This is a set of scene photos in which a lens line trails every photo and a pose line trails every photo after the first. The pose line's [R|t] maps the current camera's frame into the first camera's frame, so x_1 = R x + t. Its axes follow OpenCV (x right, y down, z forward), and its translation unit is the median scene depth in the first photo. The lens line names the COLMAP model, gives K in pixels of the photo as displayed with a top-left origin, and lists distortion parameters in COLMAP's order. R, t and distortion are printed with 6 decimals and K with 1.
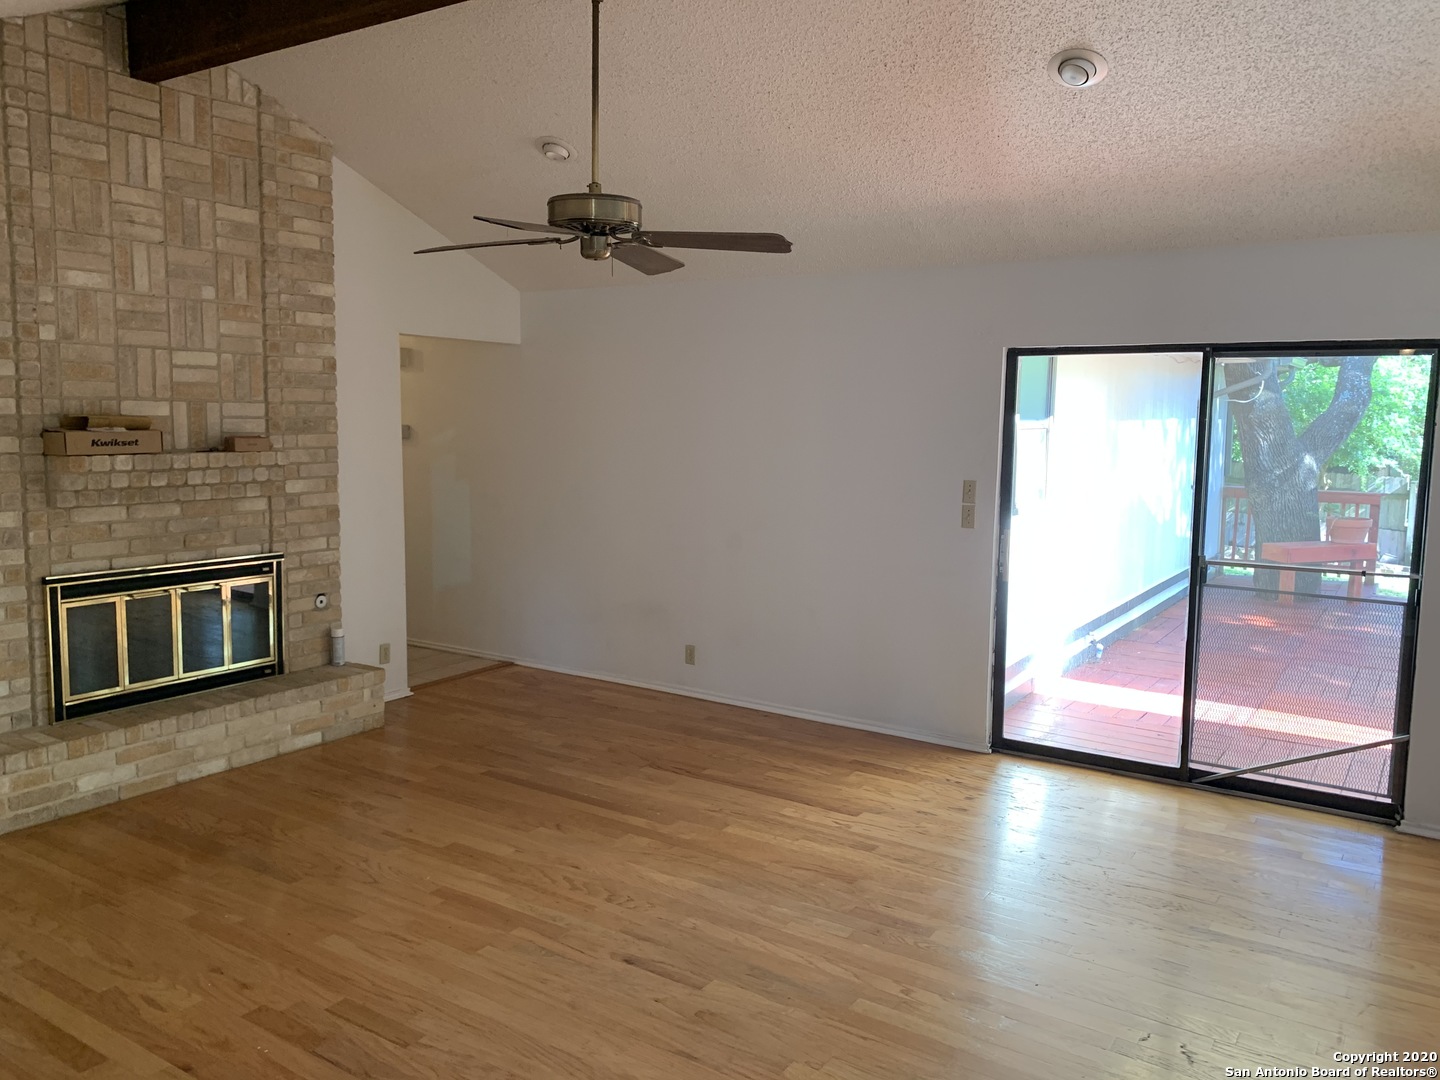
lens RADIAL K [[1103.0, 0, 721.9], [0, 1103.0, 527.4], [0, 0, 1]] dist [0.039209, -0.038384]
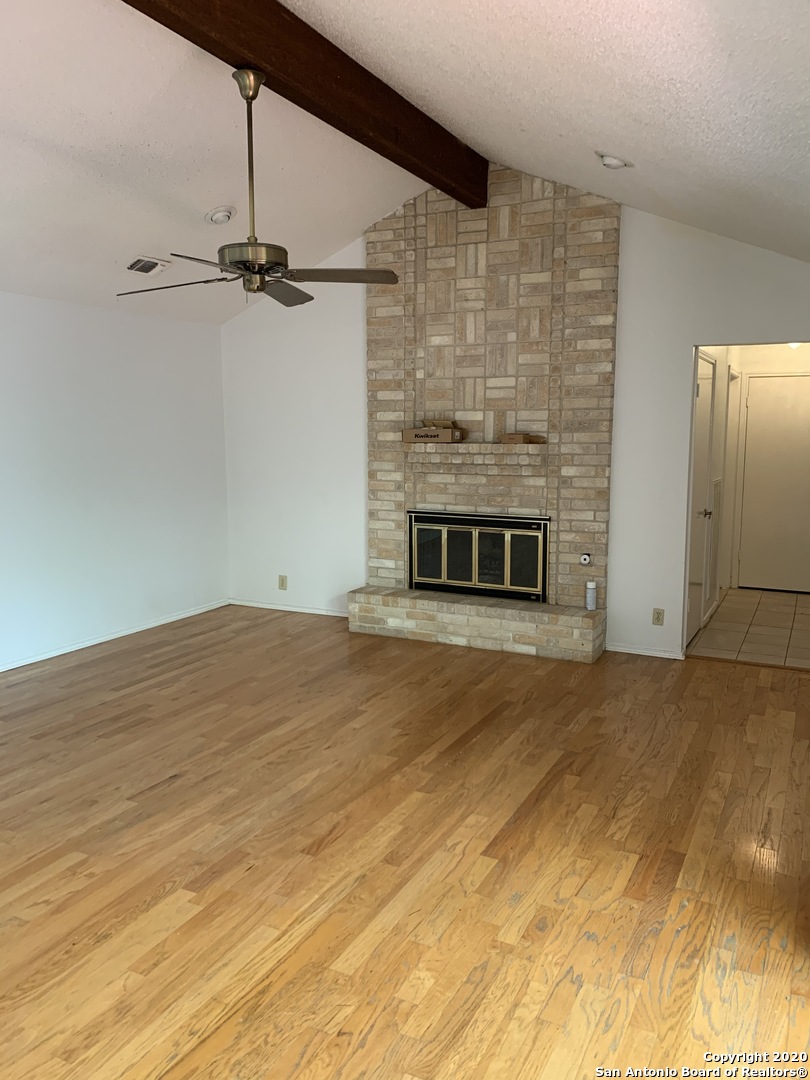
lens RADIAL K [[827.2, 0, 409.2], [0, 827.2, 546.1], [0, 0, 1]] dist [0.039209, -0.038384]
pose [[0.117413, 0.136359, -0.983677, 0.682451], [-0.097781, 0.987303, 0.125191, -0.060672], [0.988258, 0.081485, 0.129256, 0.761942]]
